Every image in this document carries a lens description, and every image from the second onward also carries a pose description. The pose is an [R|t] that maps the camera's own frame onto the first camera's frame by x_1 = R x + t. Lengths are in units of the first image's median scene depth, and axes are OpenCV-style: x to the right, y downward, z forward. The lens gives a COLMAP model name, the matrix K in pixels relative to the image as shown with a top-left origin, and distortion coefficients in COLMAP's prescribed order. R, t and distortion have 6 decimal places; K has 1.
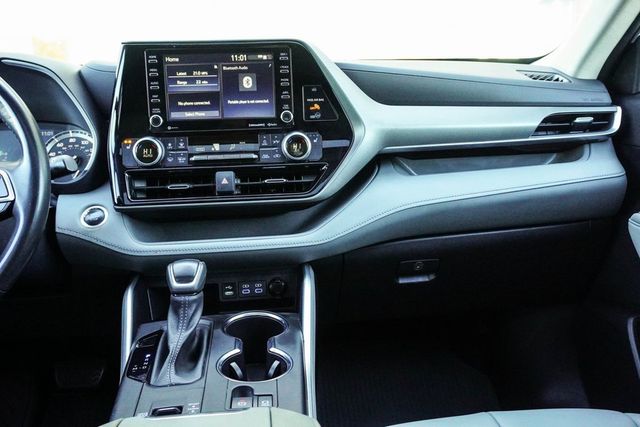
lens RADIAL K [[560.1, 0, 320.4], [0, 560.1, 209.6], [0, 0, 1]] dist [-0.009813, -0.006908]
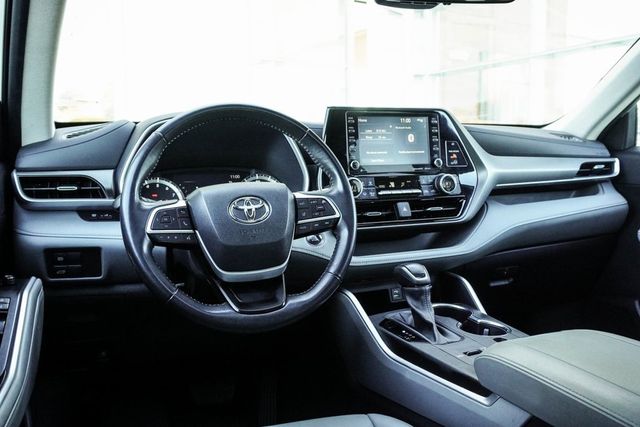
lens RADIAL K [[560.1, 0, 321.7], [0, 560.1, 208.1], [0, 0, 1]] dist [-0.009813, -0.006908]
pose [[0.965019, -0.016098, 0.261686, -0.699106], [0.043528, 0.994098, -0.099366, 0.070365], [-0.258542, 0.107281, 0.960024, -0.245025]]
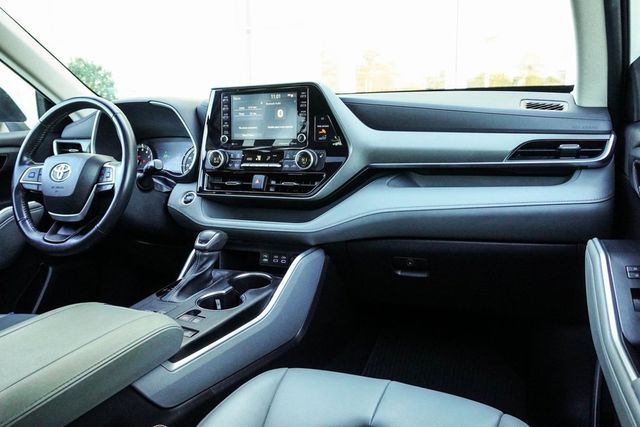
lens RADIAL K [[500.5, 0, 320.0], [0, 500.5, 213.1], [0, 0, 1]] dist [-0.022758, 0.002062]
pose [[0.864737, 0.095868, -0.492989, 0.601569], [-0.092930, 0.995205, 0.030525, -0.023571], [0.493552, 0.019418, 0.869500, -0.049055]]
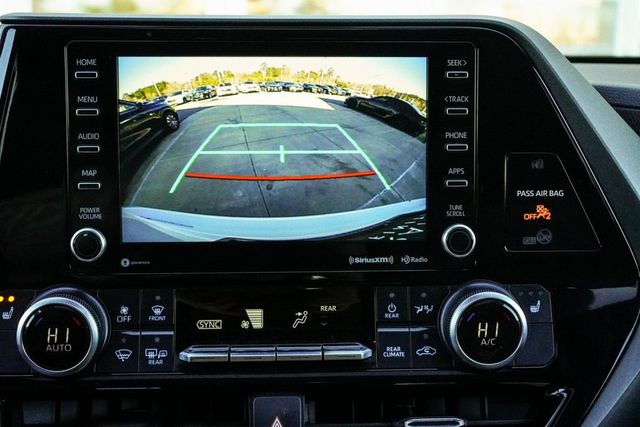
lens RADIAL K [[837.0, 0, 313.3], [0, 837.0, 217.2], [0, 0, 1]] dist [0.016187, 0.000000]
pose [[0.997757, 0.036716, -0.055980, -0.120919], [-0.038701, 0.998645, -0.034792, -0.157675], [0.054626, 0.036881, 0.997826, 0.470156]]
